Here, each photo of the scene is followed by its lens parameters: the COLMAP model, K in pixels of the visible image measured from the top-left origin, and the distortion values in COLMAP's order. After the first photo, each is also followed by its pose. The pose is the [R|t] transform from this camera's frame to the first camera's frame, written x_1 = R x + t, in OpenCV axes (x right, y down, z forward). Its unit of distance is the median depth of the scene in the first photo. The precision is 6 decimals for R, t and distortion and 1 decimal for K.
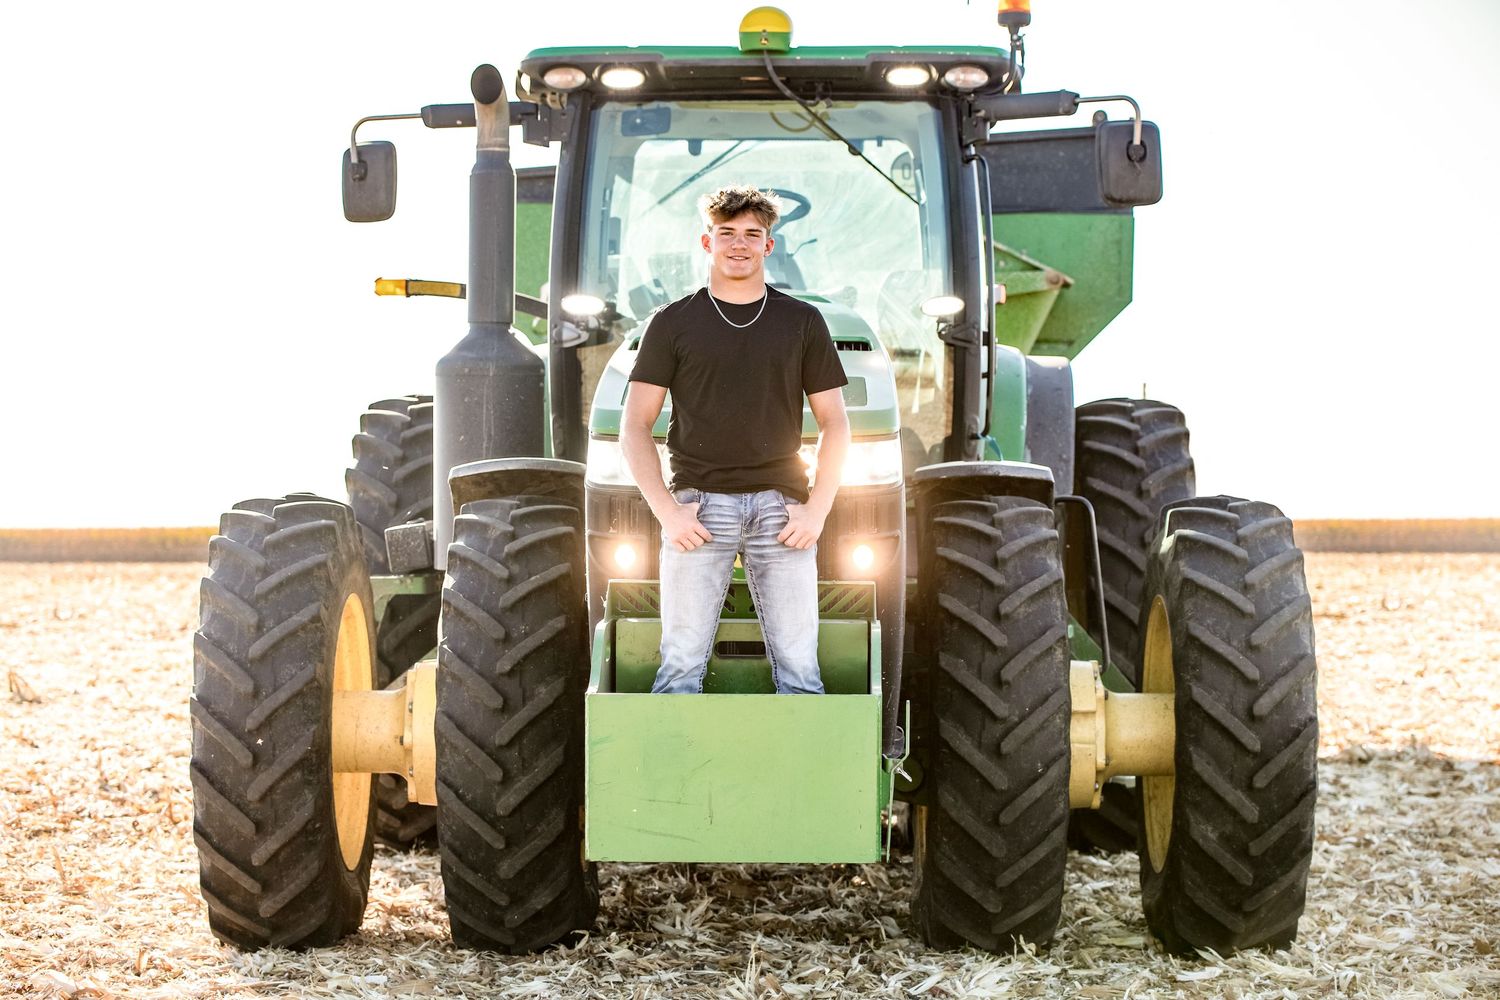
lens RADIAL K [[3056.8, 0, 745.8], [0, 3056.8, 505.0], [0, 0, 1]] dist [0.097421, 0.000000]
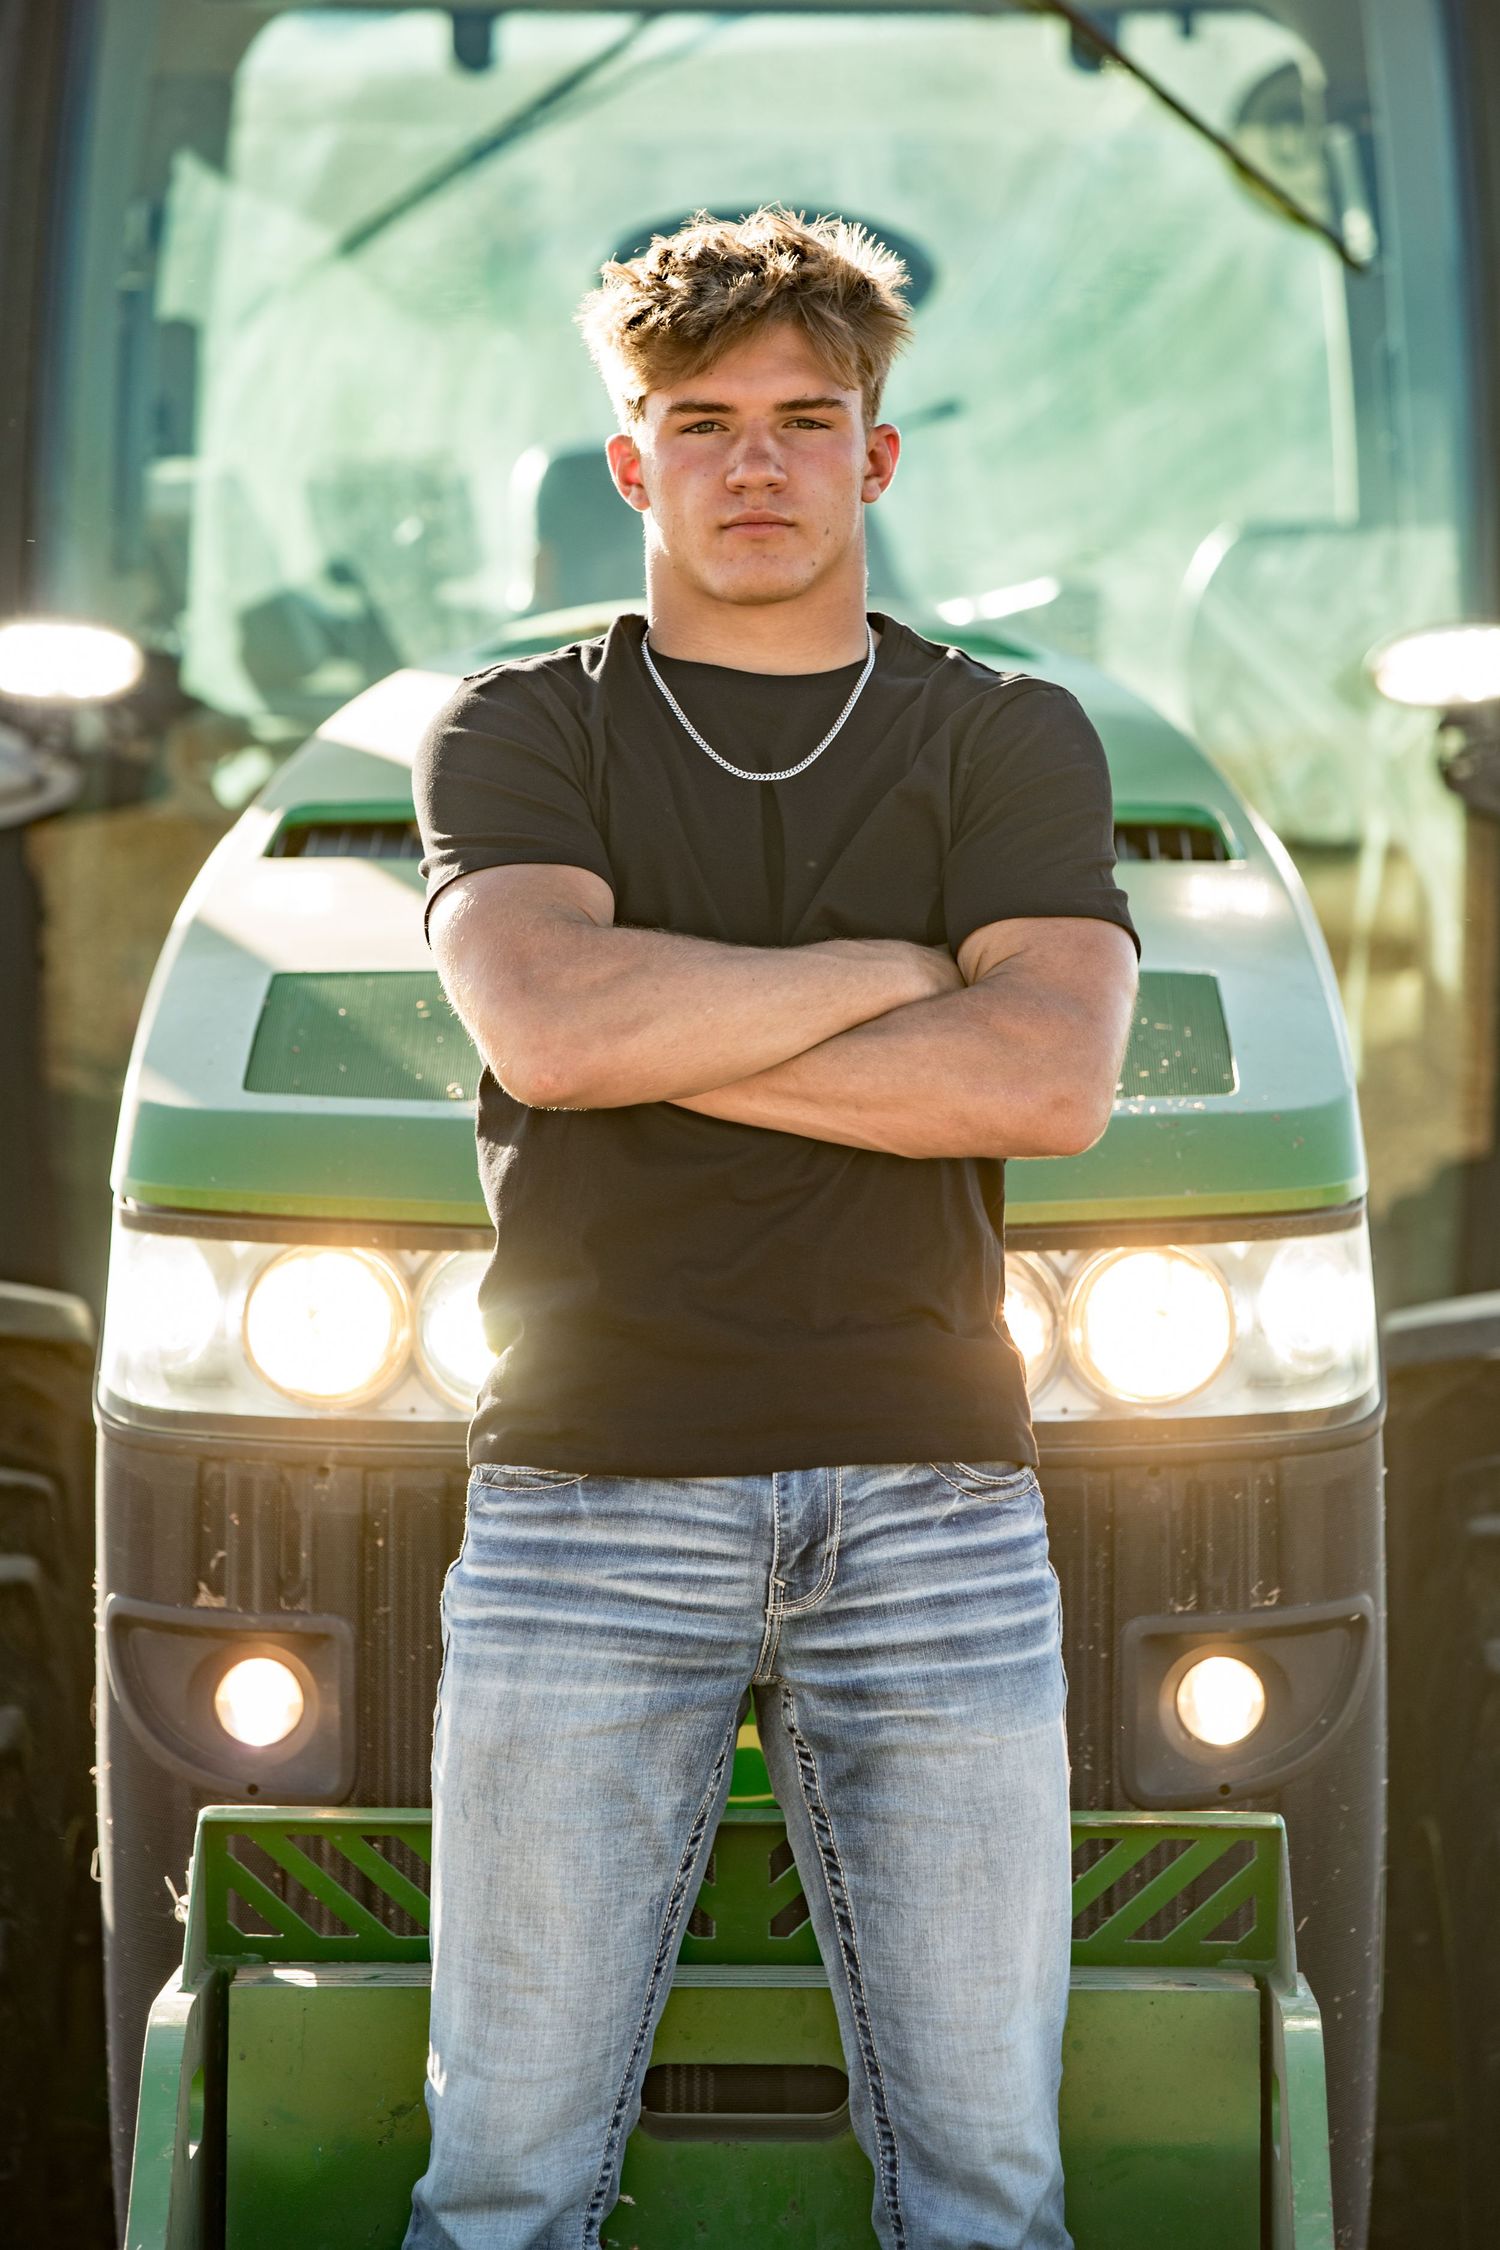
lens RADIAL K [[10775.8, 0, 749.0], [0, 10775.8, 1111.8], [0, 0, 1]] dist [0.642719, 0.000000]
pose [[0.999696, 0.000057, 0.024661, -0.018079], [0.000340, 0.999871, -0.016060, -0.013489], [-0.024658, 0.016064, 0.999567, 0.097679]]
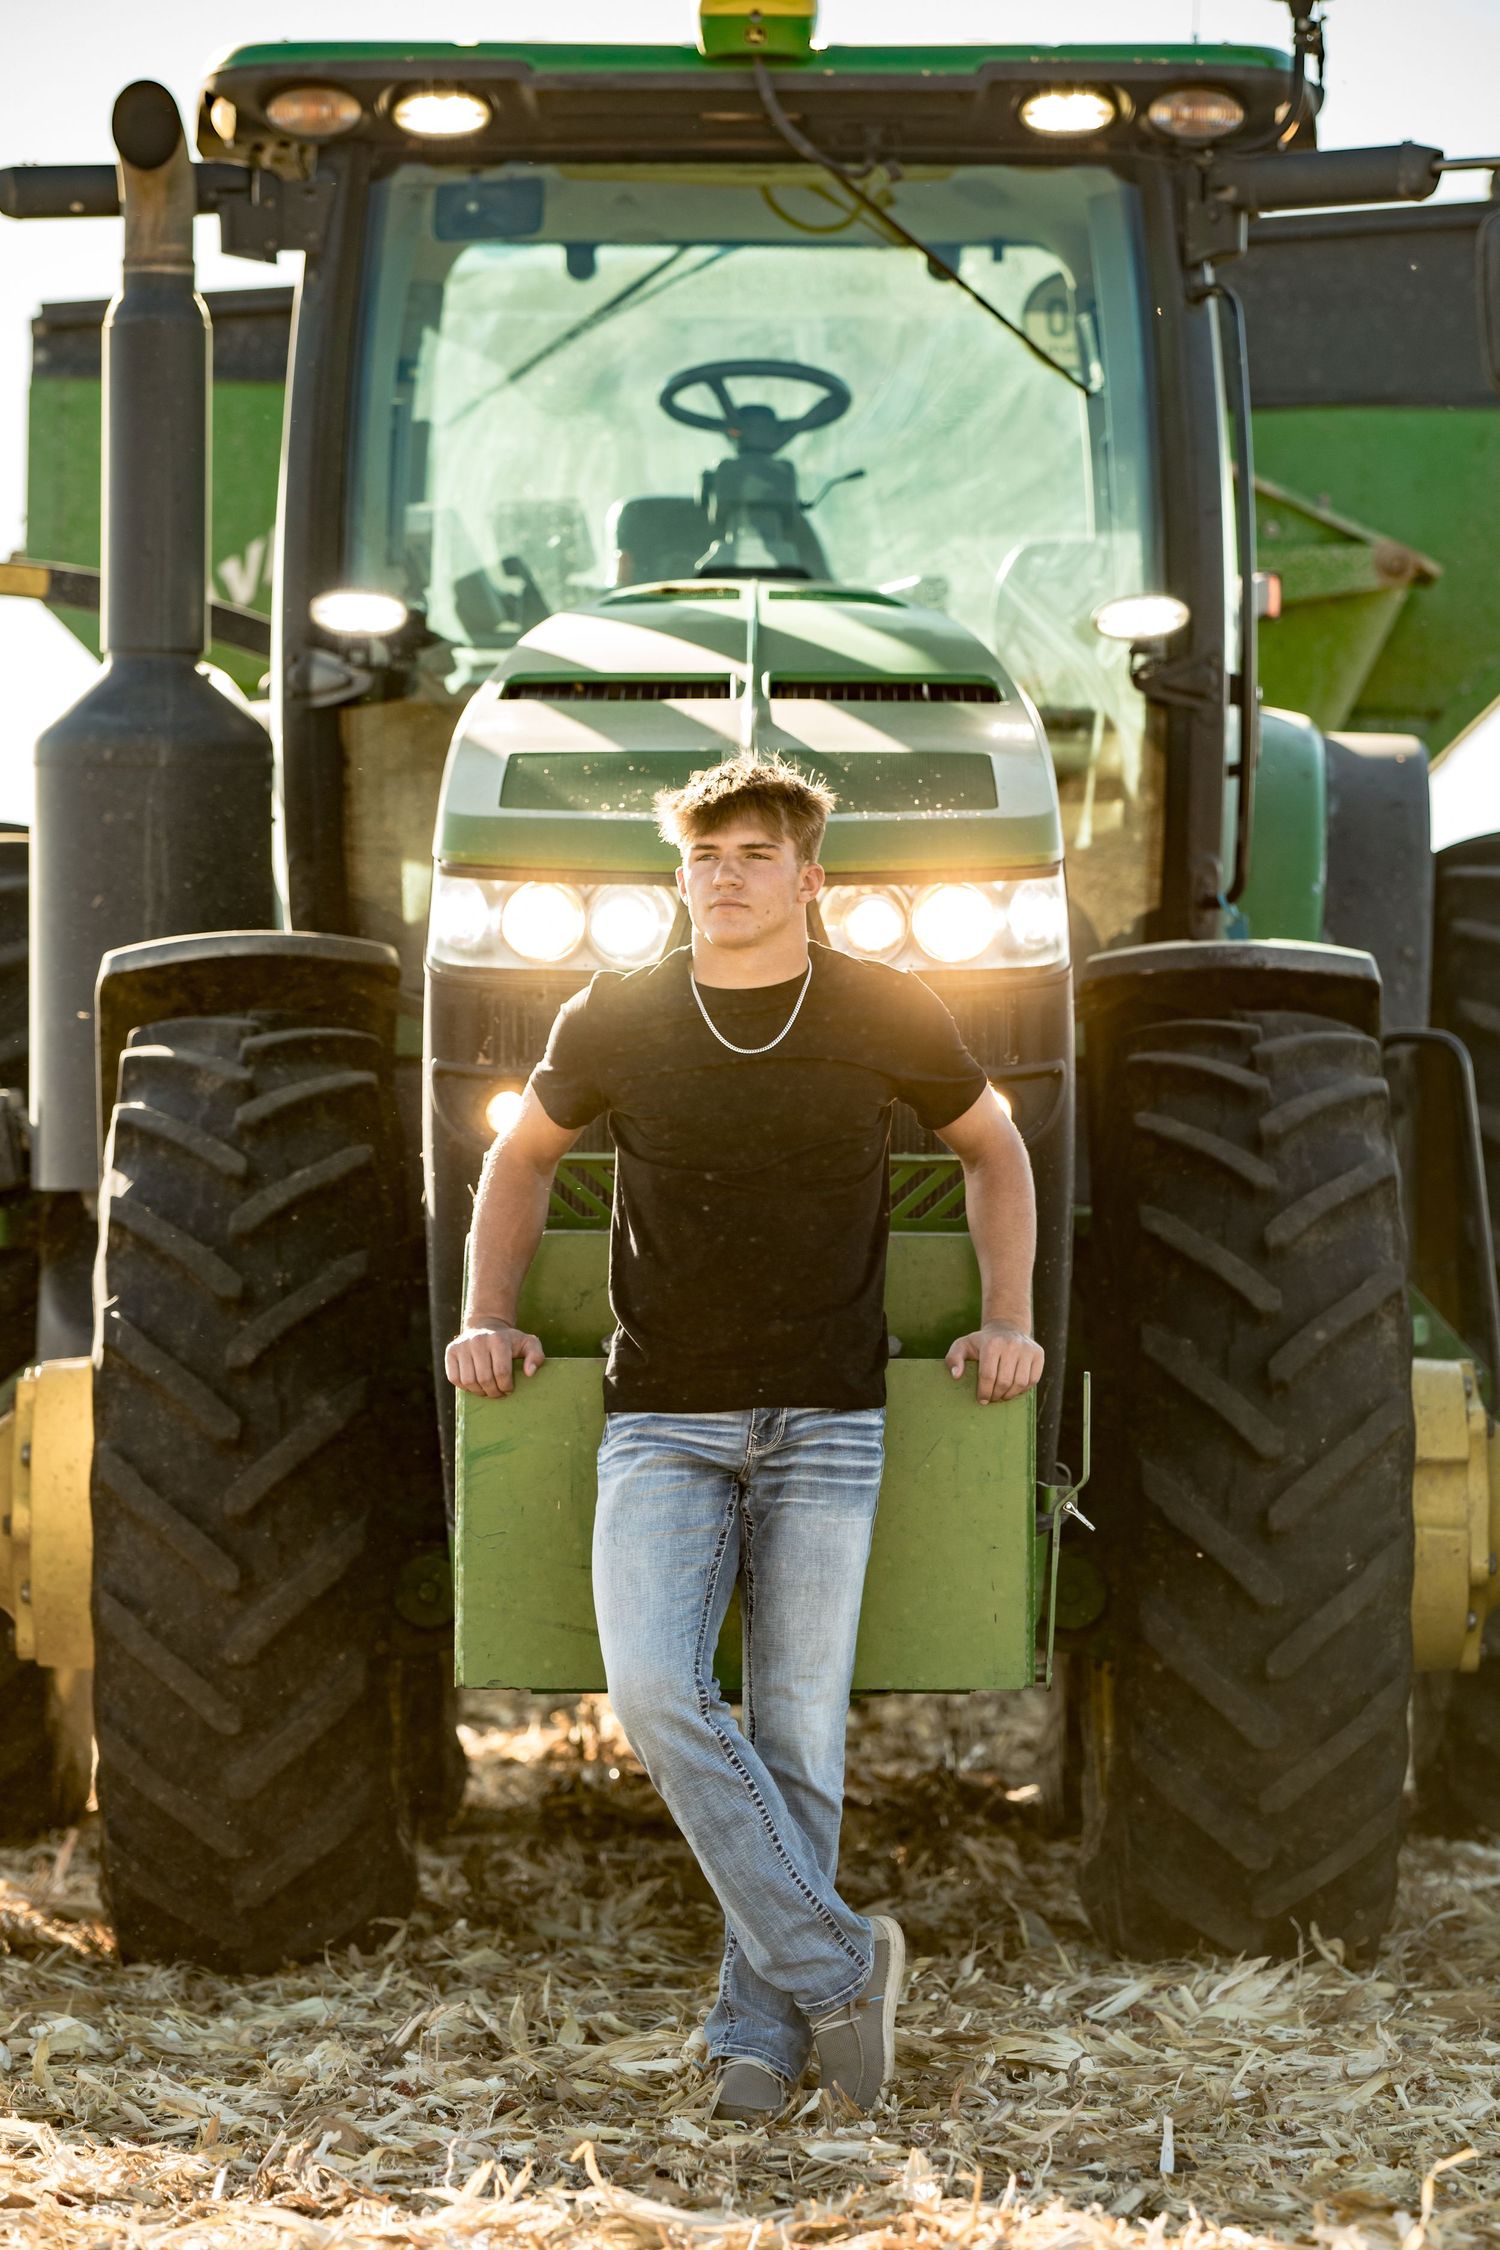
lens RADIAL K [[9716.2, 0, 752.1], [0, 9716.2, 1128.0], [0, 0, 1]] dist [0.904412, 0.000000]
pose [[0.999547, 0.000772, 0.030094, -0.039359], [-0.000194, 0.999816, -0.019202, 0.040963], [-0.030103, 0.019188, 0.999363, -0.474268]]
